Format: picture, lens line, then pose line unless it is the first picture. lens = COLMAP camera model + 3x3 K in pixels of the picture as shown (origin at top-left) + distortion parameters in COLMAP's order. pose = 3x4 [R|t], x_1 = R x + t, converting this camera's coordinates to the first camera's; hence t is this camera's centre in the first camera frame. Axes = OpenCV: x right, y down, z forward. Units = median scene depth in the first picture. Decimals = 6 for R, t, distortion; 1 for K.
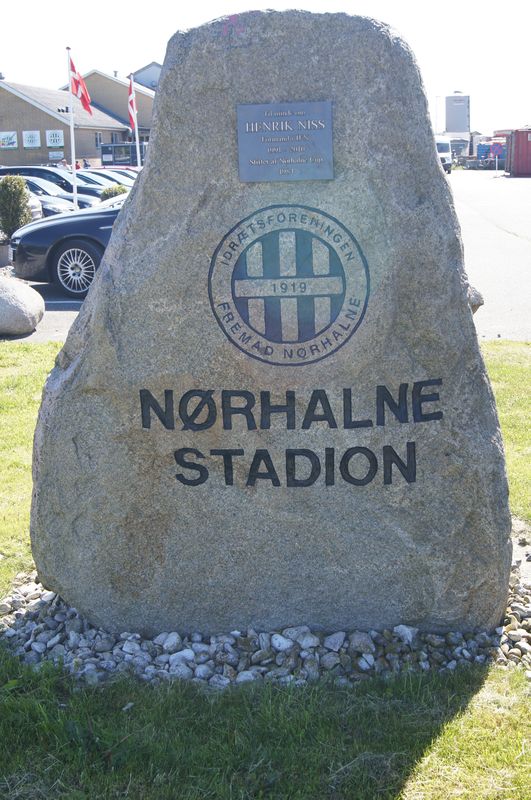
lens RADIAL K [[1004.7, 0, 266.0], [0, 1004.7, 398.8], [0, 0, 1]] dist [-0.037817, 0.000000]
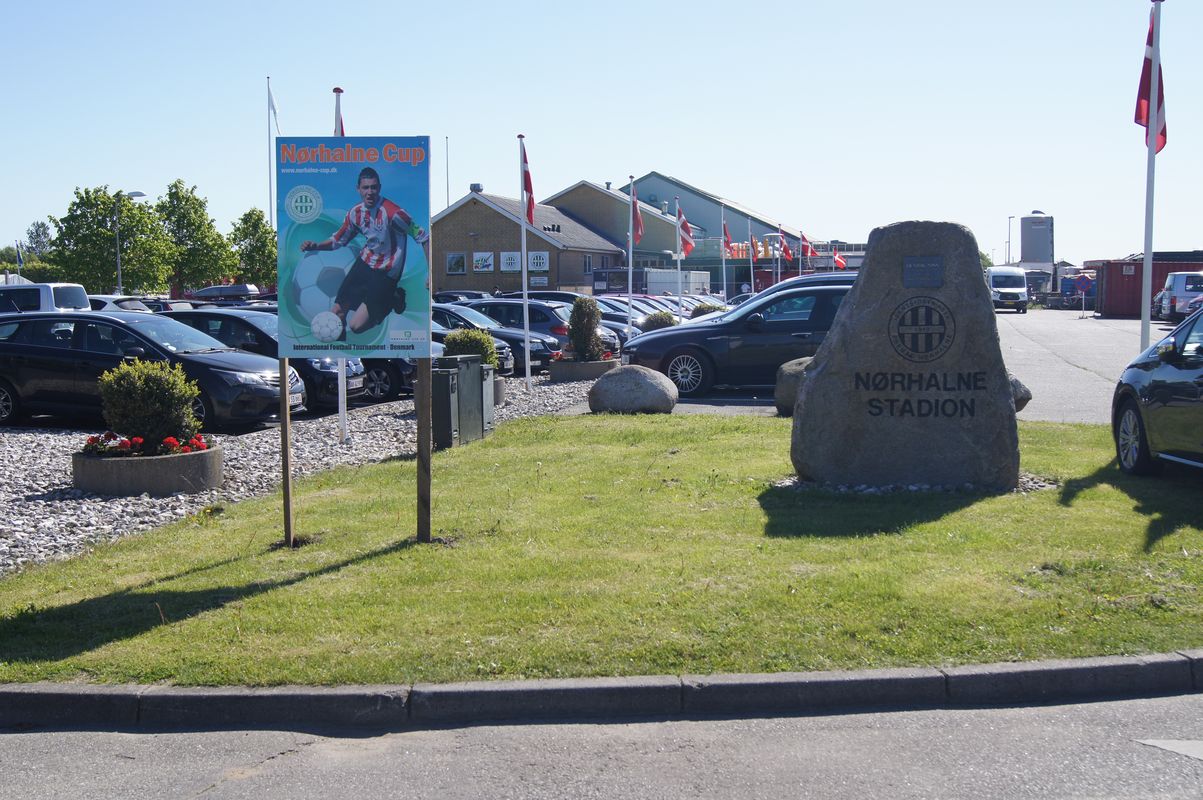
lens RADIAL K [[1362.8, 0, 603.0], [0, 1362.8, 400.1], [0, 0, 1]] dist [-0.030363, 0.000000]
pose [[0.991776, 0.029538, -0.124527, -0.312122], [-0.048385, 0.987325, -0.151159, 0.564630], [0.118484, 0.155941, 0.980635, -2.191150]]
